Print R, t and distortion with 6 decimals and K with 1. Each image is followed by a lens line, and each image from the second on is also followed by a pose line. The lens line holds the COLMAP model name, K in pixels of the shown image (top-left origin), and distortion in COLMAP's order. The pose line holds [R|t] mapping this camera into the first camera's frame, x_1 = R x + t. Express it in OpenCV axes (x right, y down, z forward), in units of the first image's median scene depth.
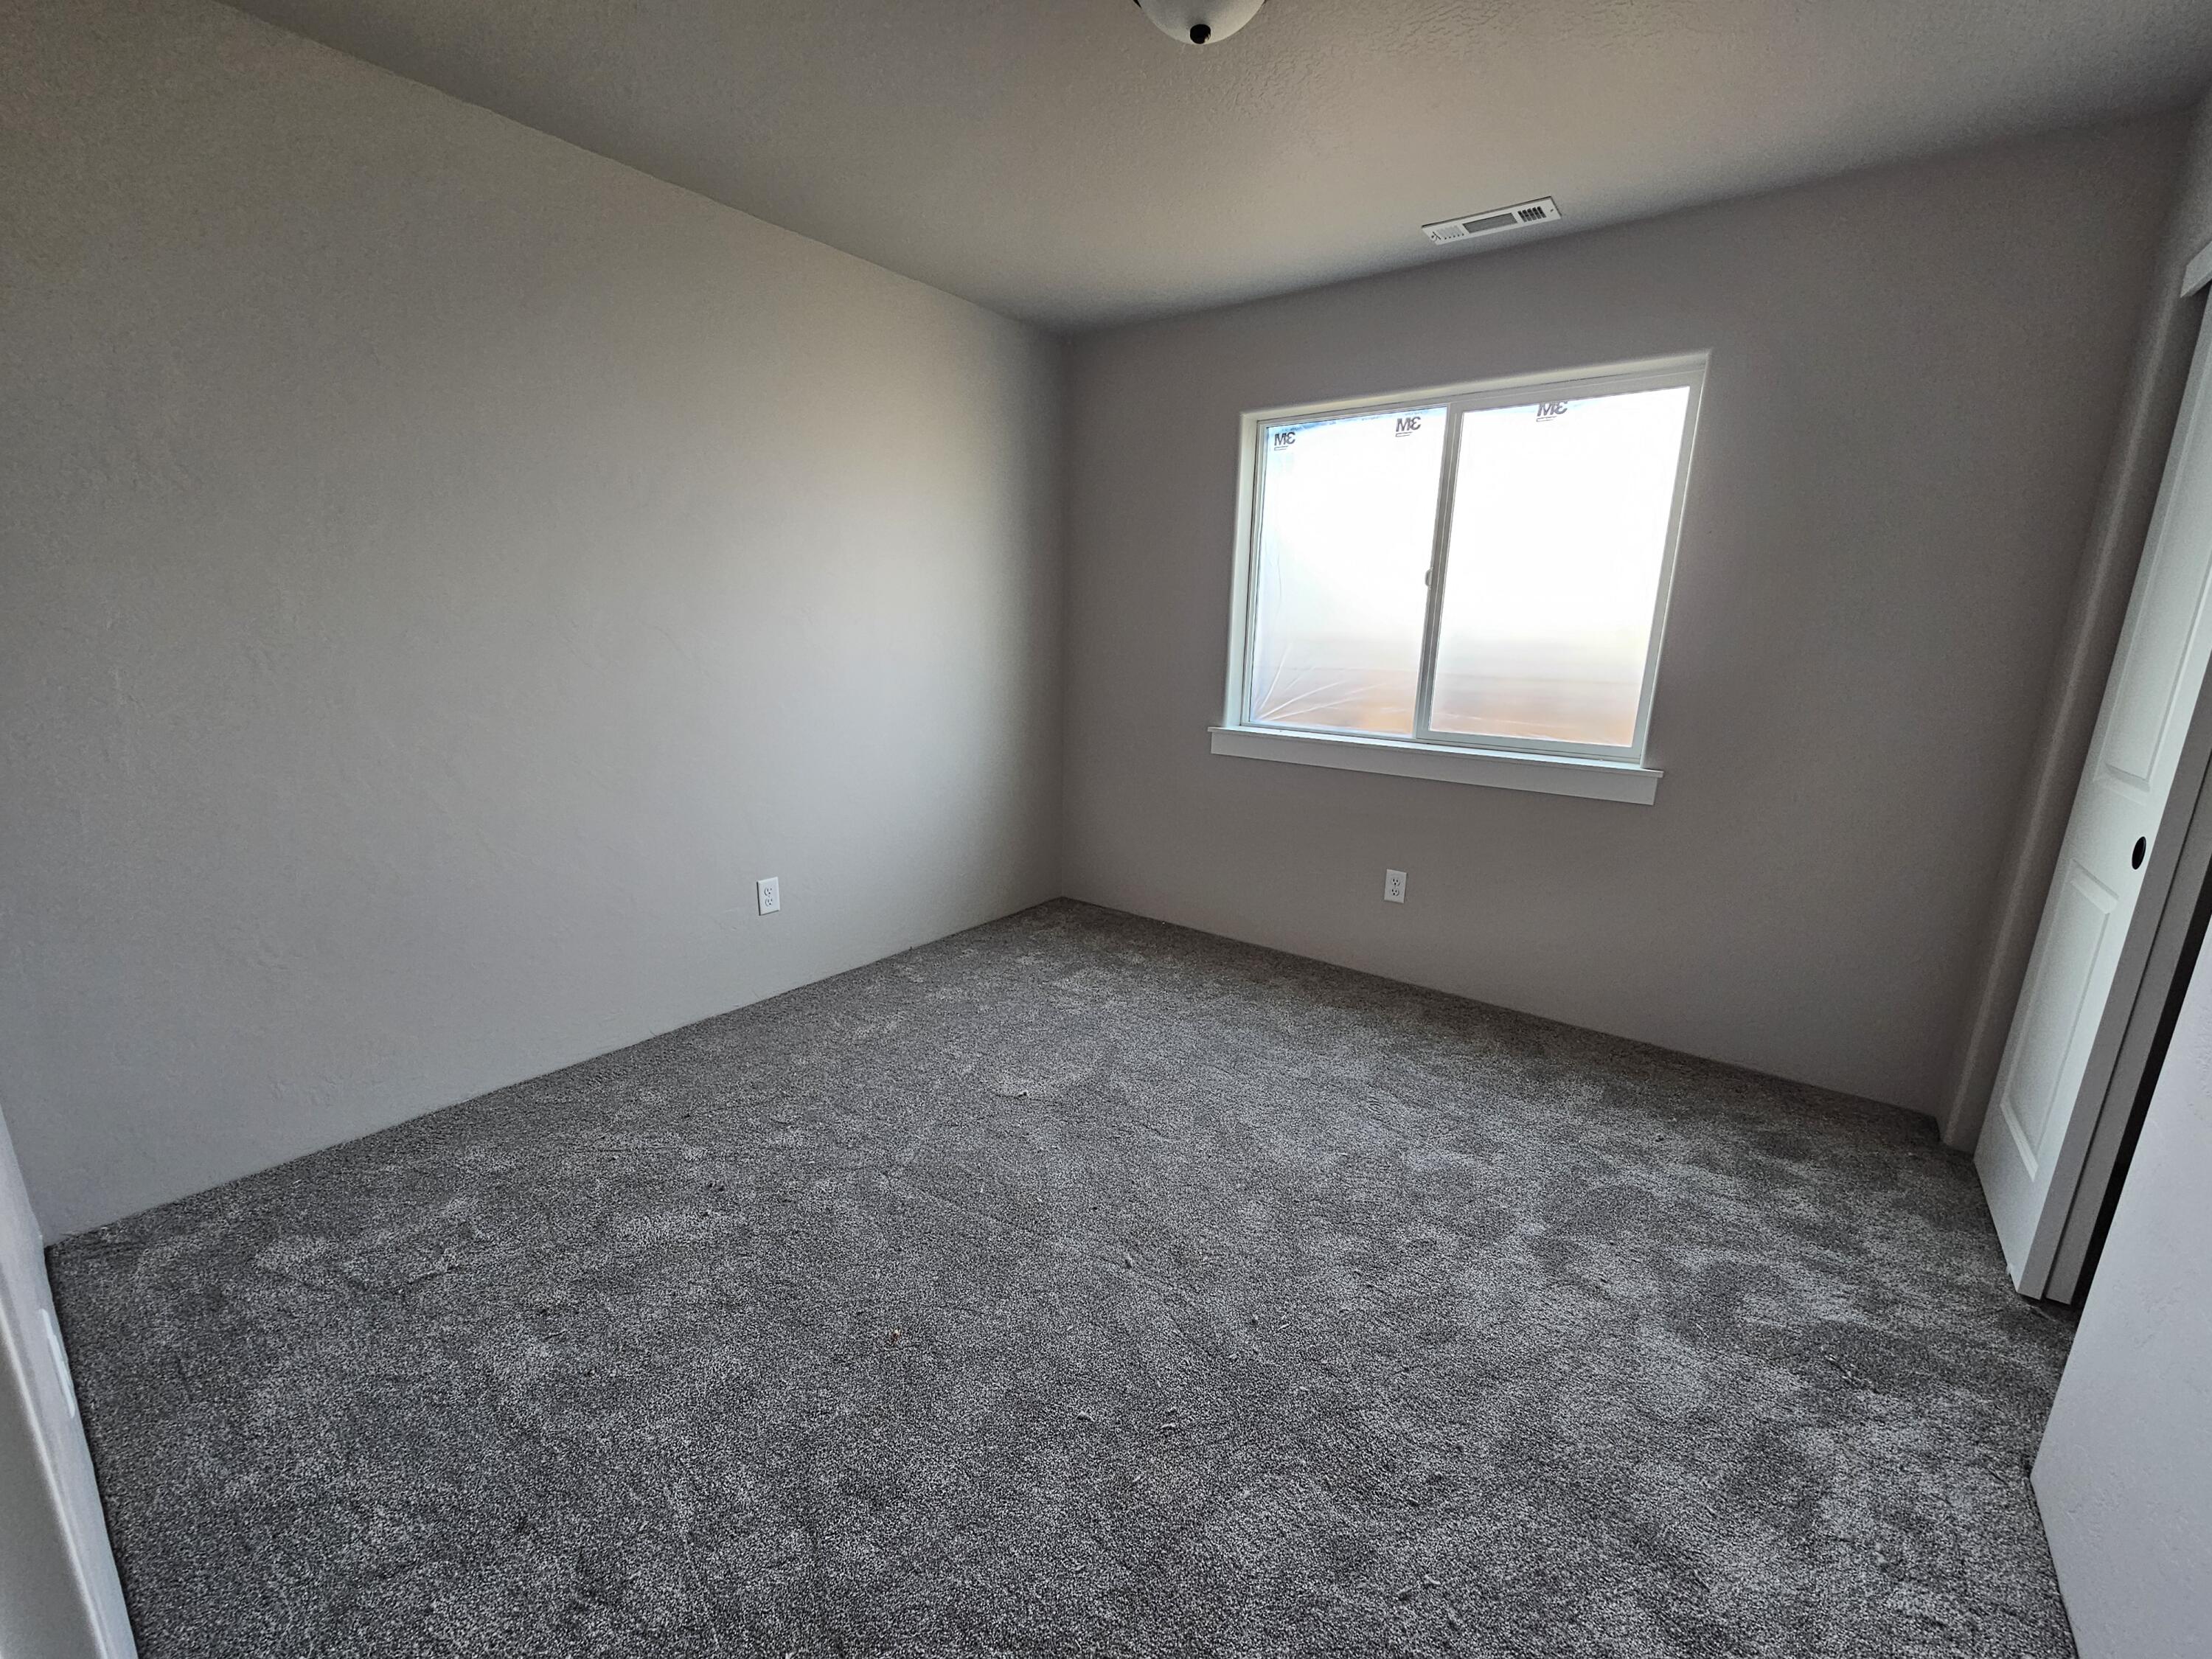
lens RADIAL K [[899.5, 0, 1111.5], [0, 899.5, 824.1], [0, 0, 1]] dist [-0.007840, -0.000609]
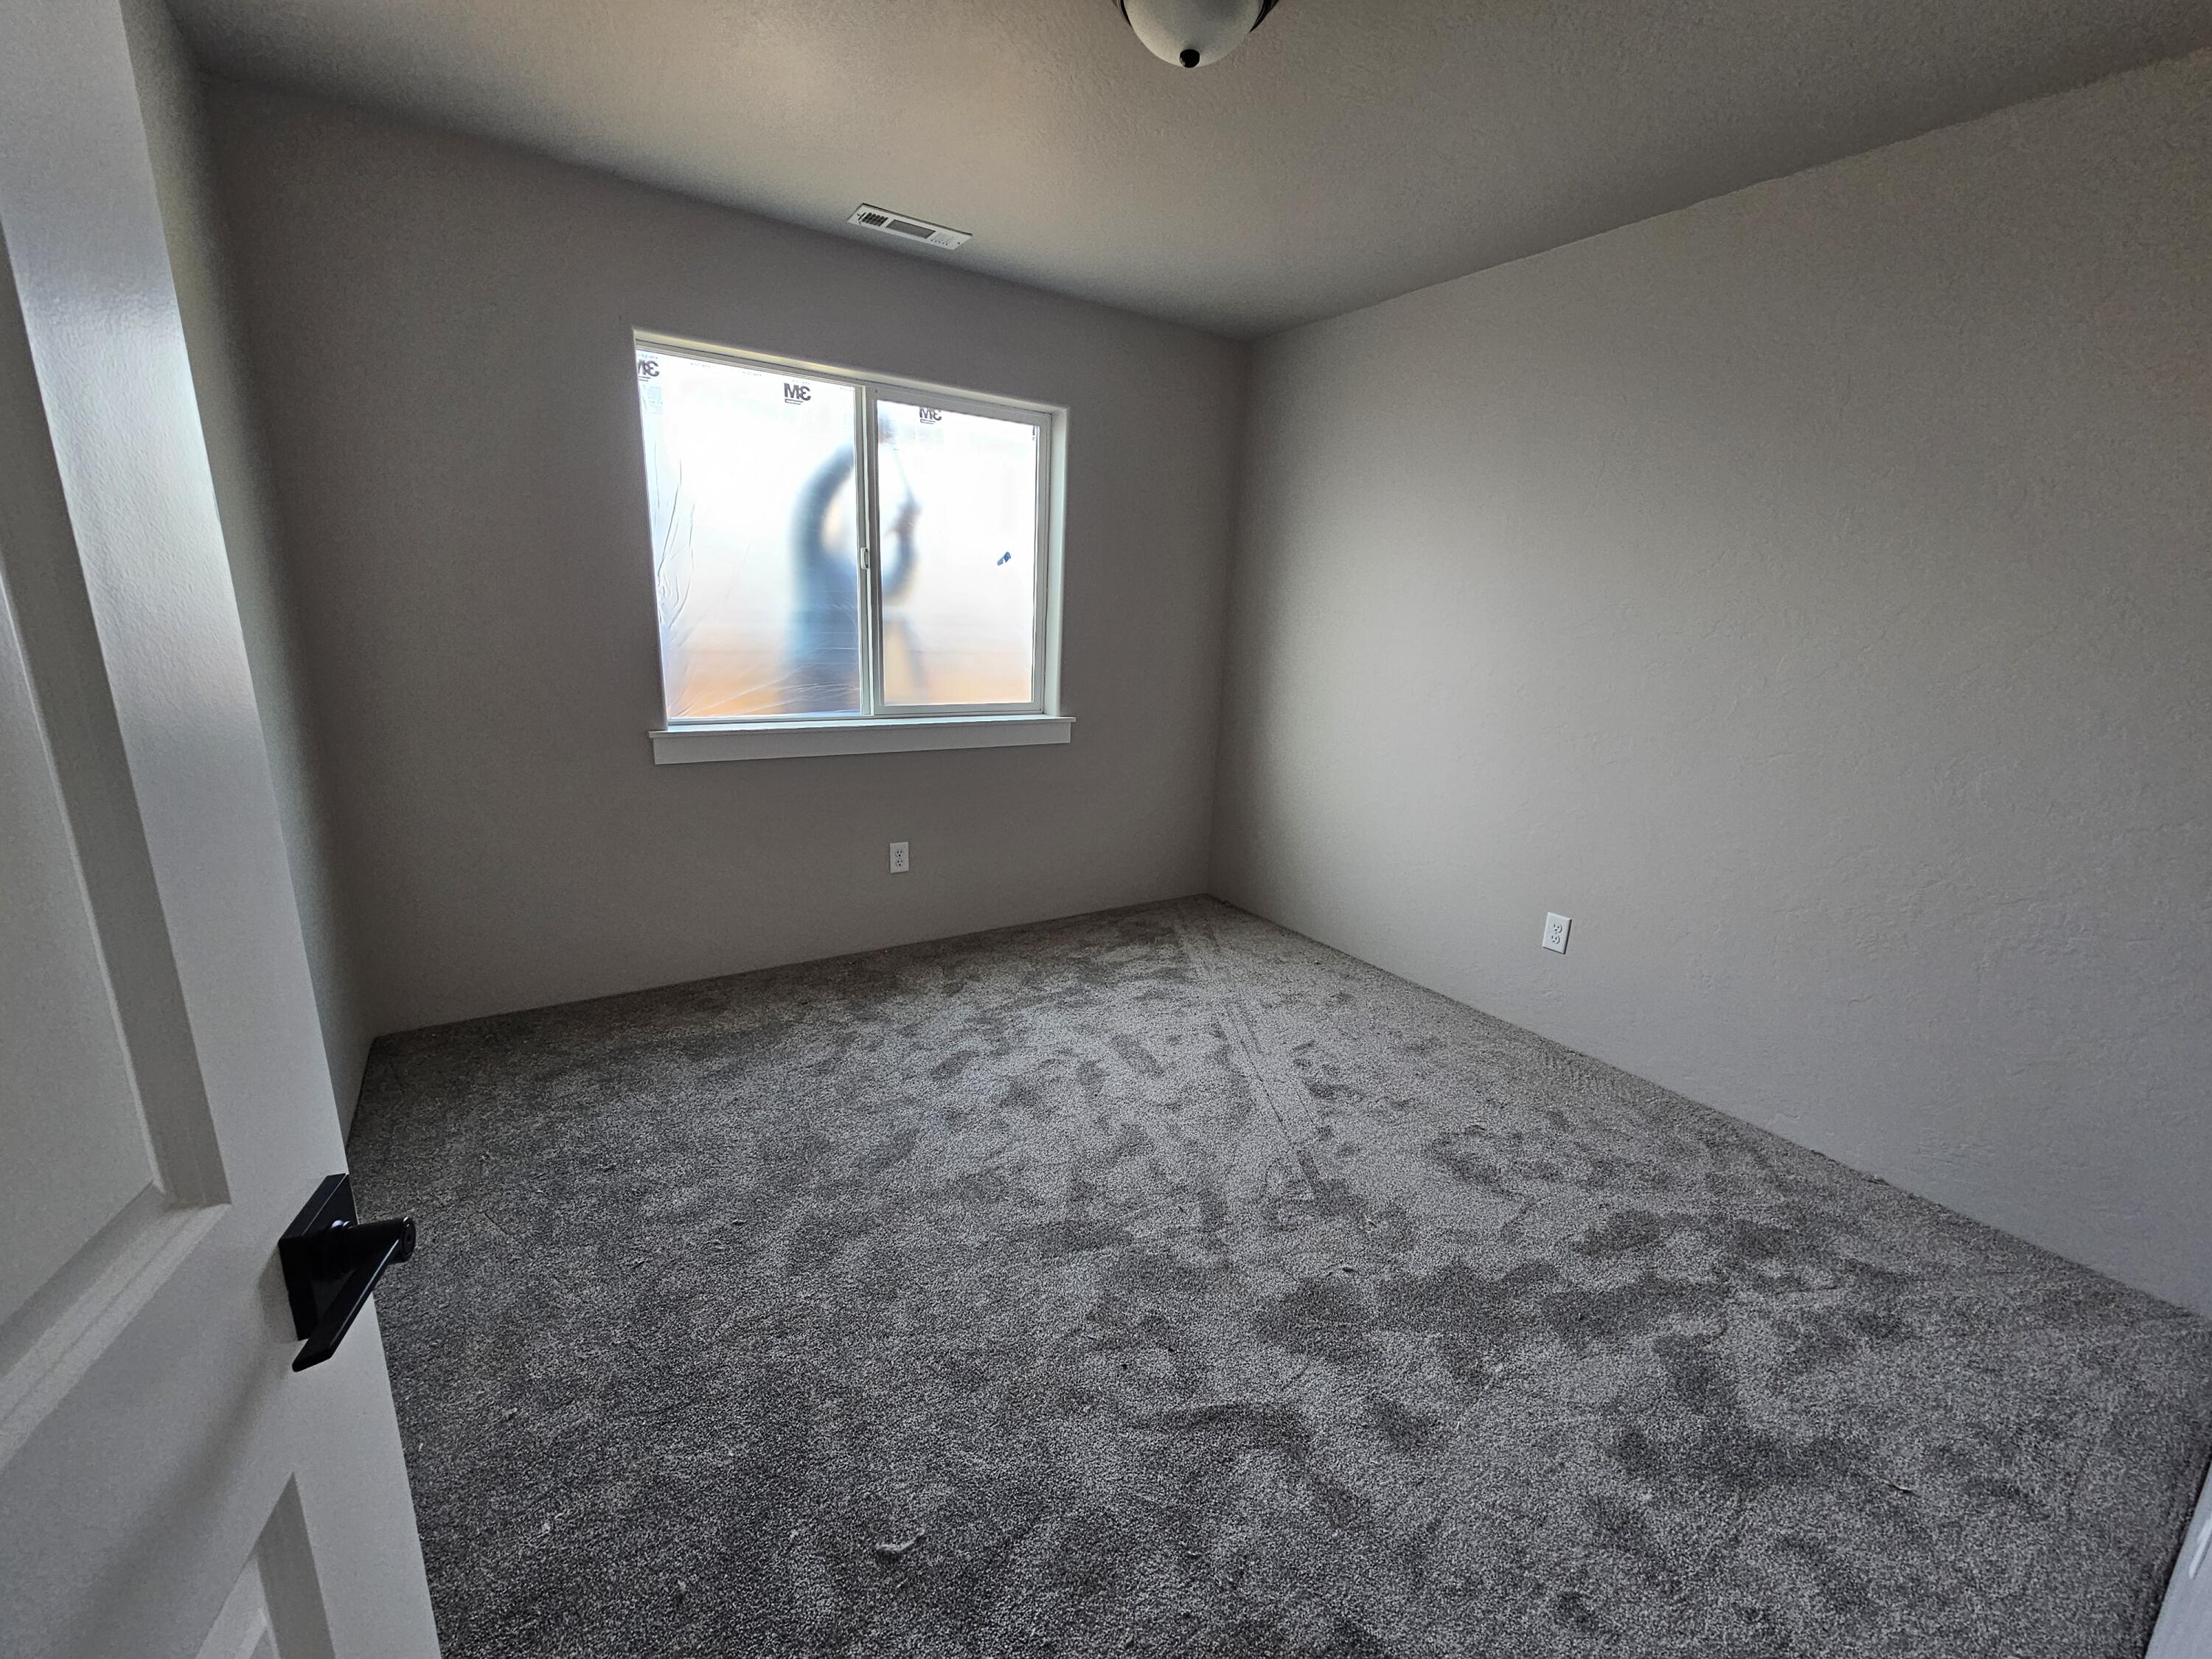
lens RADIAL K [[899.5, 0, 1124.0], [0, 899.5, 845.4], [0, 0, 1]] dist [-0.007840, -0.000609]
pose [[0.335213, -0.233200, 0.912825, -0.591582], [0.177862, 0.967124, 0.181756, -0.094809], [-0.925201, 0.101430, 0.365670, 0.404589]]
